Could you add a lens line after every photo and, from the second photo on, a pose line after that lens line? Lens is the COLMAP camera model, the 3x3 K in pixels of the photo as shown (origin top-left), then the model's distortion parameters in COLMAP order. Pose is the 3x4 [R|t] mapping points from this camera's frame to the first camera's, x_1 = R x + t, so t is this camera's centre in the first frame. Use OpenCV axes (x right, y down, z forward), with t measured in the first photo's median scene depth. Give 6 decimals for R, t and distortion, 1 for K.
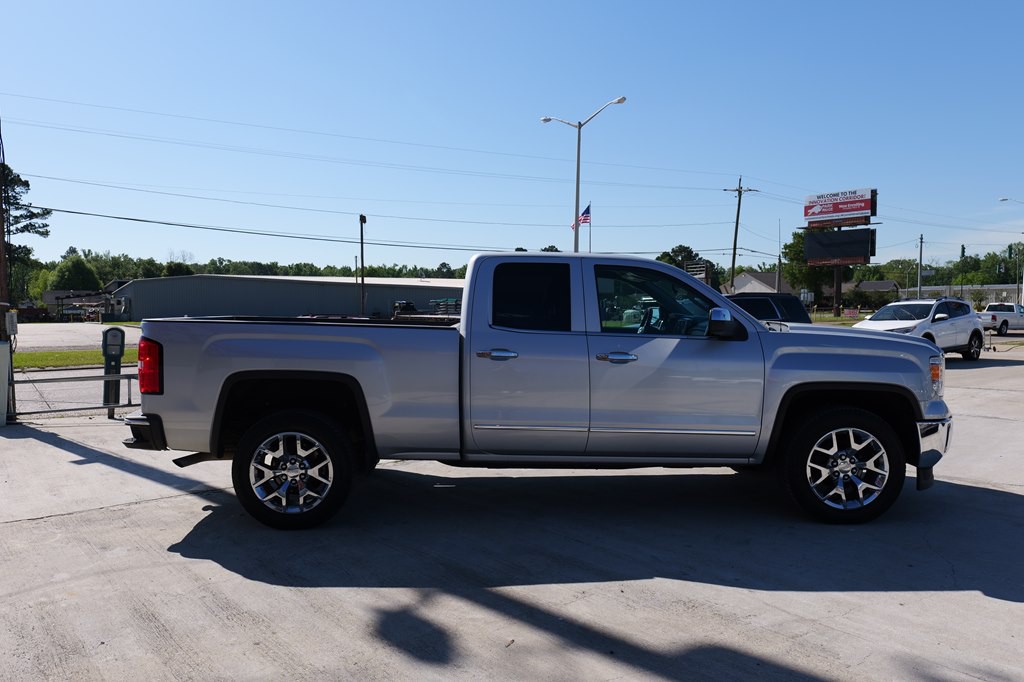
lens RADIAL K [[780.4, 0, 511.0], [0, 780.4, 342.7], [0, 0, 1]] dist [0.009037, -0.004826]
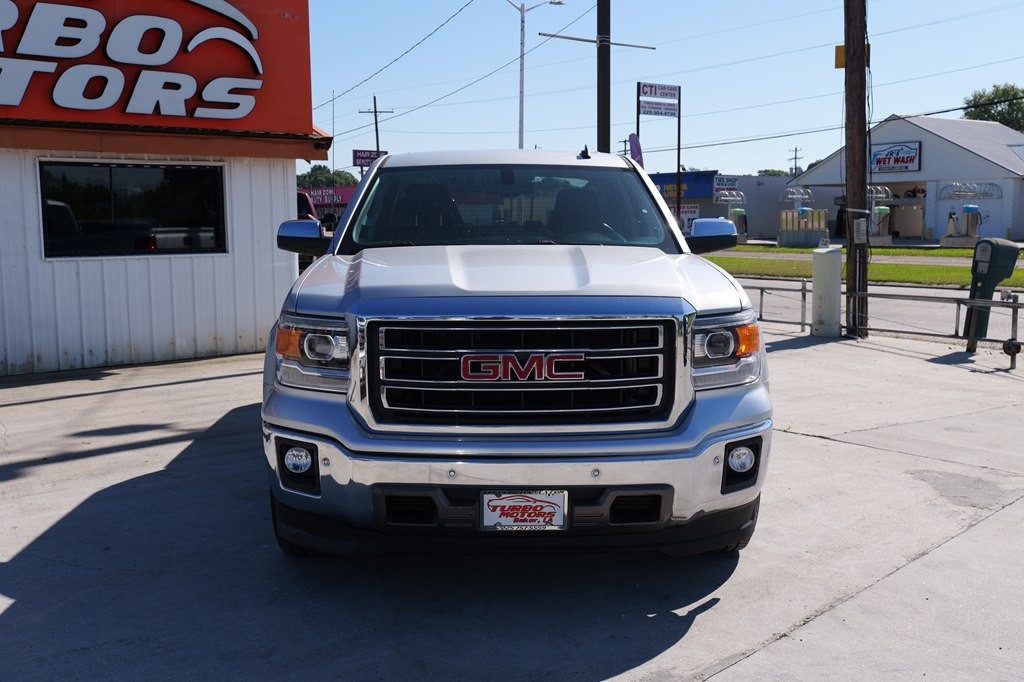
lens RADIAL K [[1063.7, 0, 507.7], [0, 1063.7, 342.2], [0, 0, 1]] dist [0.003009, 0.000000]
pose [[-0.003217, 0.119485, -0.992831, 0.088990], [-0.041966, 0.991945, 0.119514, -0.003892], [0.999114, 0.042050, 0.001823, 0.079850]]
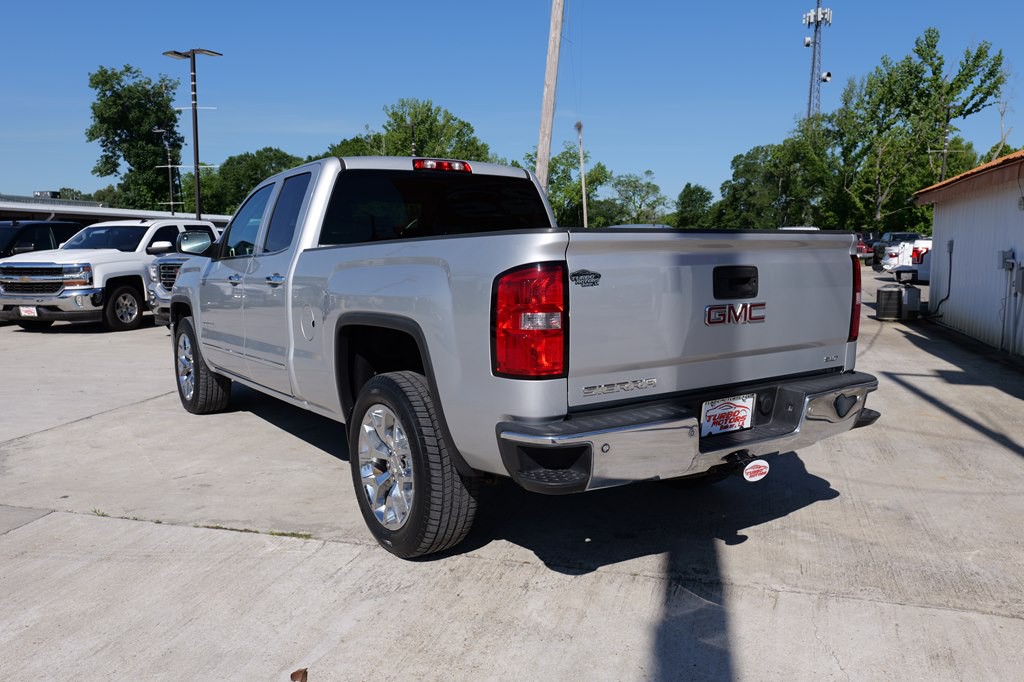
lens RADIAL K [[780.4, 0, 521.9], [0, 780.4, 338.4], [0, 0, 1]] dist [0.009037, -0.004826]
pose [[-0.560833, -0.088451, 0.823191, -0.057659], [0.045460, 0.989487, 0.137291, -0.002868], [-0.826680, 0.114419, -0.550916, 0.107036]]
